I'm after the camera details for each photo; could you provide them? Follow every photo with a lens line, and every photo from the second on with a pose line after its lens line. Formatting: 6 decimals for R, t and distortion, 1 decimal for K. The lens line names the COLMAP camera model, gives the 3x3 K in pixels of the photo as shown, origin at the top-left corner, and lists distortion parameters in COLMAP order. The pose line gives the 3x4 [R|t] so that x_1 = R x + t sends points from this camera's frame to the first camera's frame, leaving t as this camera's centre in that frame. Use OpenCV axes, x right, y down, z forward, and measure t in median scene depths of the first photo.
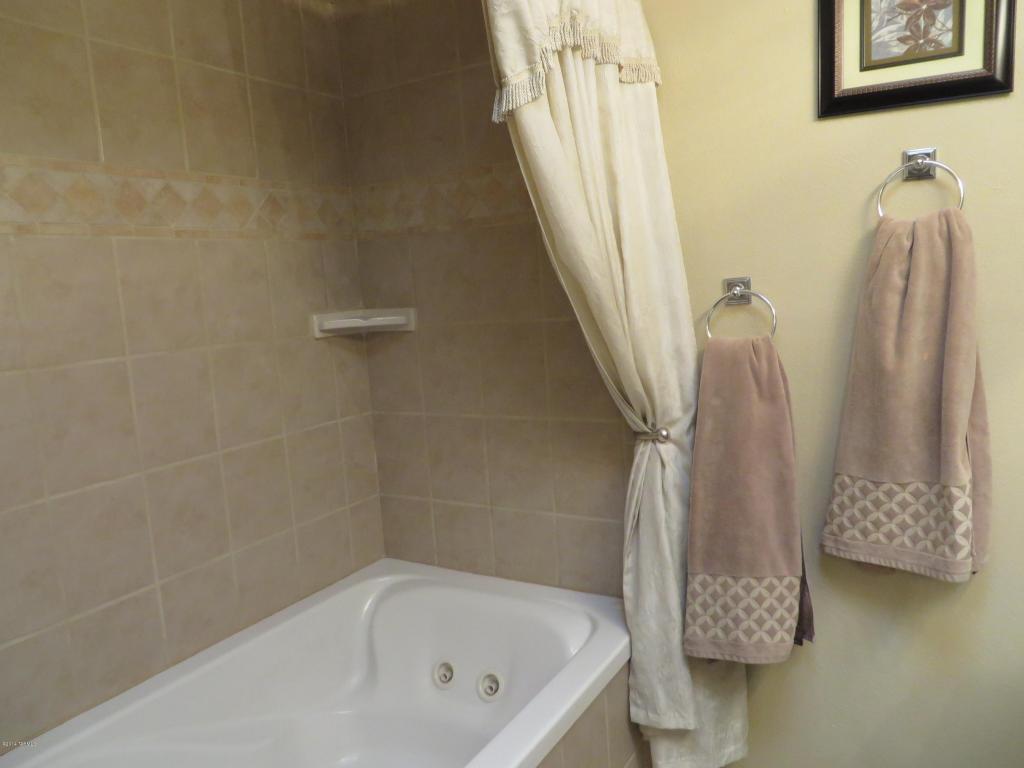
lens RADIAL K [[765.6, 0, 512.0], [0, 765.6, 384.0], [0, 0, 1]] dist [-0.011936, -0.009418]
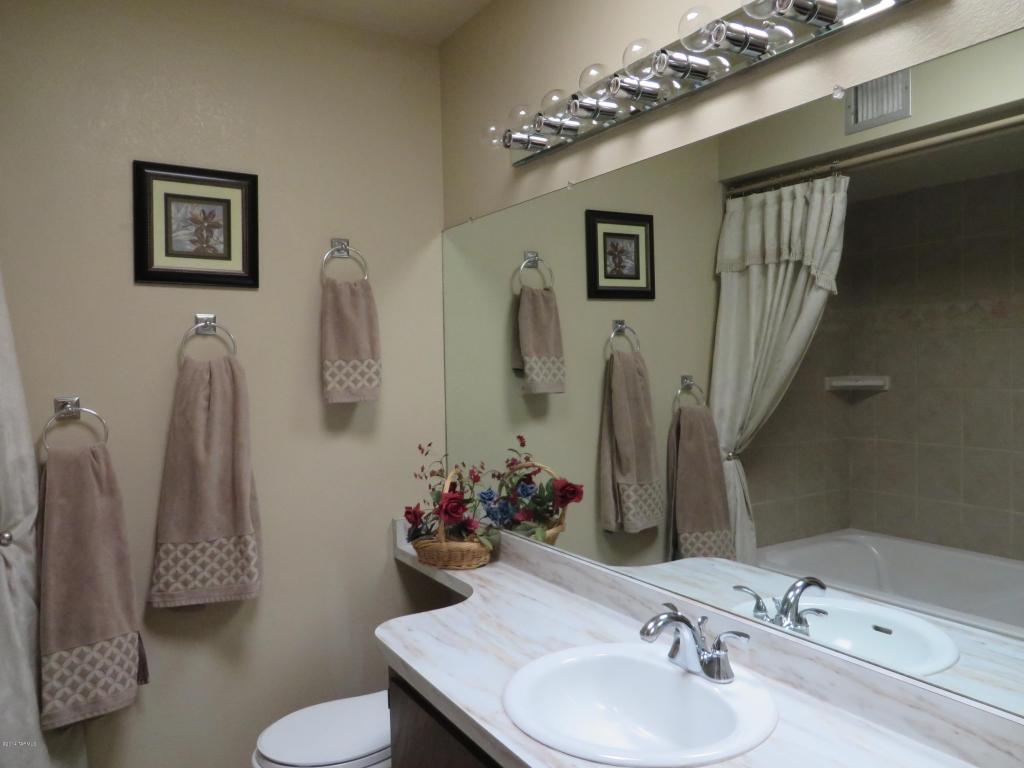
lens RADIAL K [[765.6, 0, 512.0], [0, 765.6, 384.0], [0, 0, 1]] dist [-0.011936, -0.009418]
pose [[0.470768, 0.029277, 0.881771, -0.469332], [0.108326, 0.989969, -0.090703, 0.027706], [-0.875582, 0.138219, 0.462874, -0.193715]]
